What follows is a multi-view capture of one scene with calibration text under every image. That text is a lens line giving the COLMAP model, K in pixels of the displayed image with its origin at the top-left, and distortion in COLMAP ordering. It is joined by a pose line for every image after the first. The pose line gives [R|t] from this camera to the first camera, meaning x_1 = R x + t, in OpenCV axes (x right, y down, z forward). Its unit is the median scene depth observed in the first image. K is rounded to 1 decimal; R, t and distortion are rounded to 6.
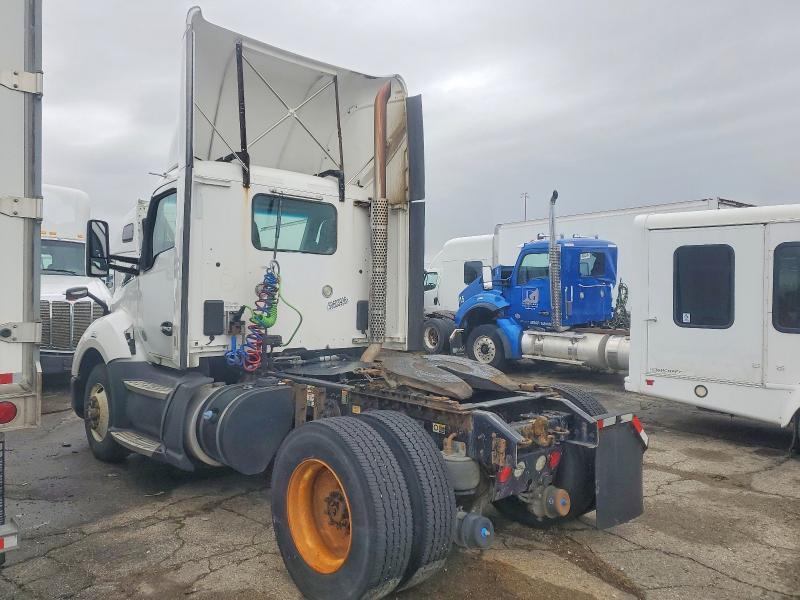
lens RADIAL K [[592.8, 0, 396.5], [0, 592.8, 295.7], [0, 0, 1]] dist [0.059062, -0.008399]
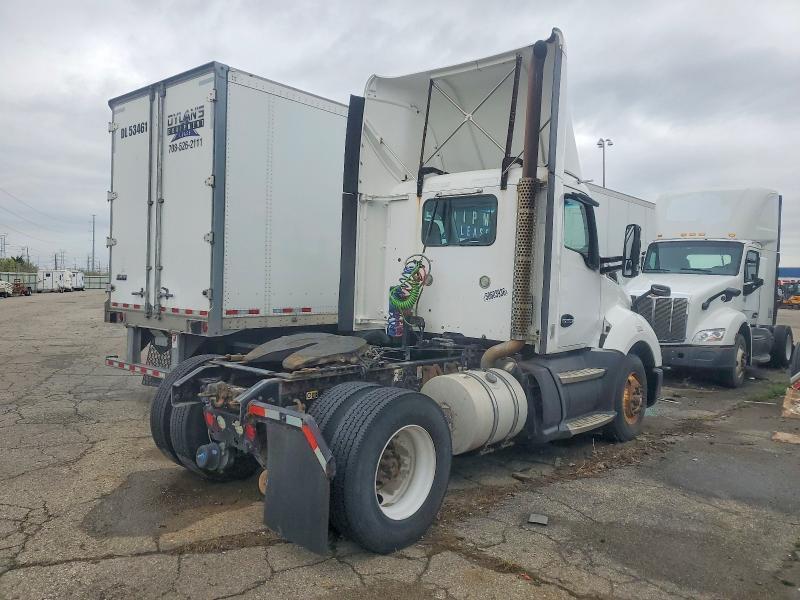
lens RADIAL K [[596.8, 0, 401.0], [0, 596.8, 300.8], [0, 0, 1]] dist [0.052019, 0.005200]
pose [[0.134795, 0.029819, -0.990425, 0.948467], [-0.031977, 0.999157, 0.025729, 0.003176], [0.990357, 0.028203, 0.135634, 0.781970]]
